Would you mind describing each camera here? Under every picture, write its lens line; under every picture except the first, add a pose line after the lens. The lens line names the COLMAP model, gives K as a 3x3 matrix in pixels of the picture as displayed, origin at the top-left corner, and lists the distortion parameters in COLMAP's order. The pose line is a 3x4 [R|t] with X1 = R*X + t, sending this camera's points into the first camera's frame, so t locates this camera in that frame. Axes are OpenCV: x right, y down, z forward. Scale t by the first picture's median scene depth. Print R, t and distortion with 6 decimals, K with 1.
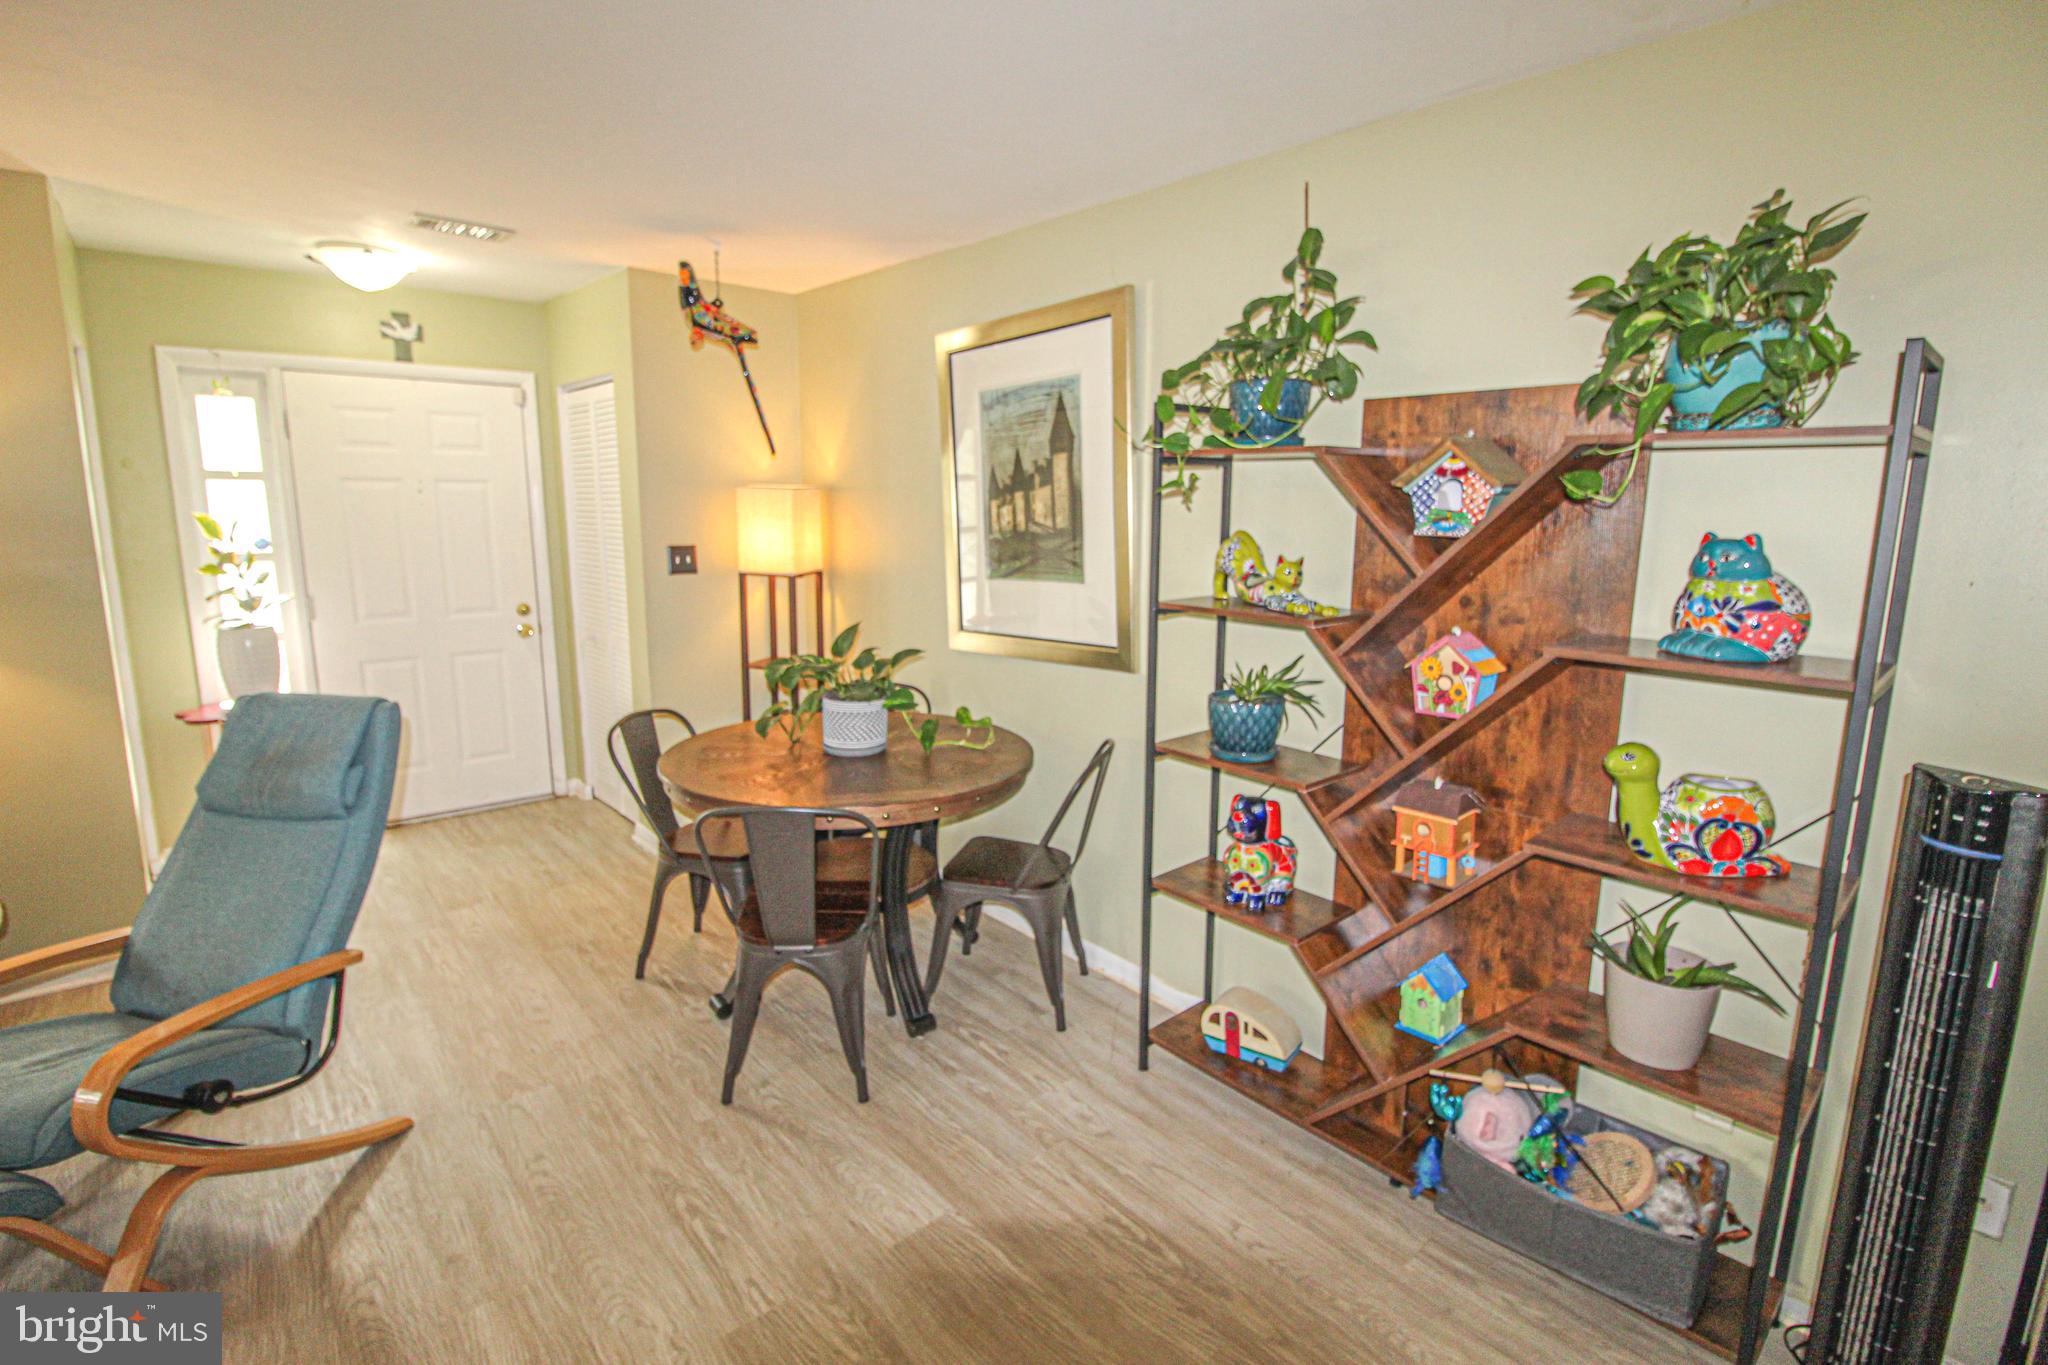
lens RADIAL K [[953.8, 0, 1032.0], [0, 953.8, 669.5], [0, 0, 1]] dist [0.004360, -0.013627]
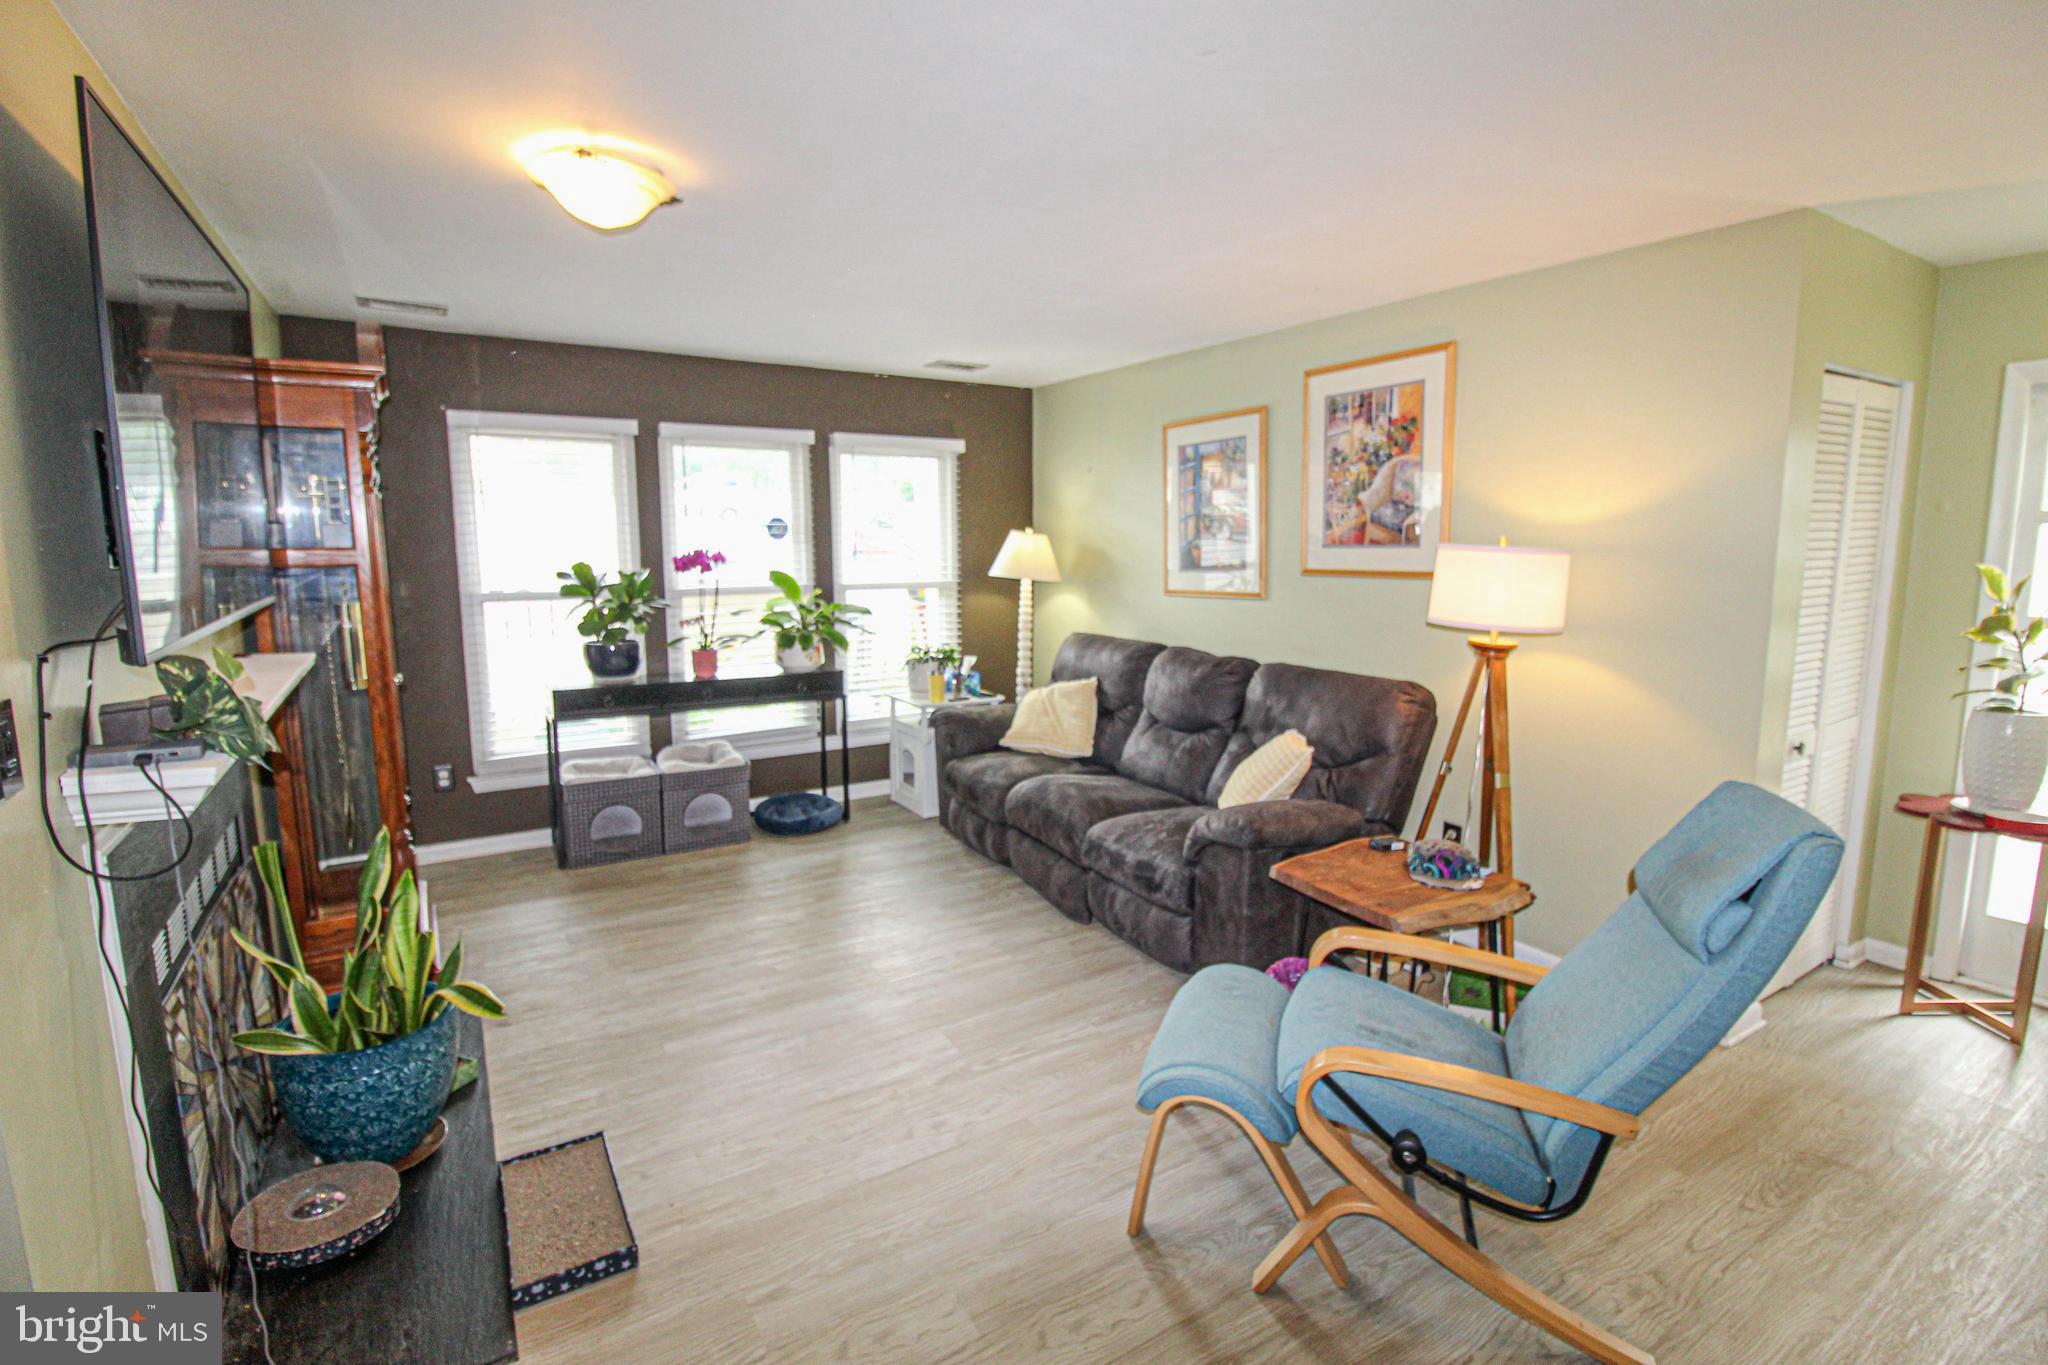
lens RADIAL K [[953.8, 0, 1032.0], [0, 953.8, 669.5], [0, 0, 1]] dist [0.004360, -0.013627]
pose [[-0.156441, 0.123353, -0.979954, 0.053698], [-0.174041, 0.973203, 0.150287, -0.064029], [0.972232, 0.194064, -0.130780, 0.372598]]
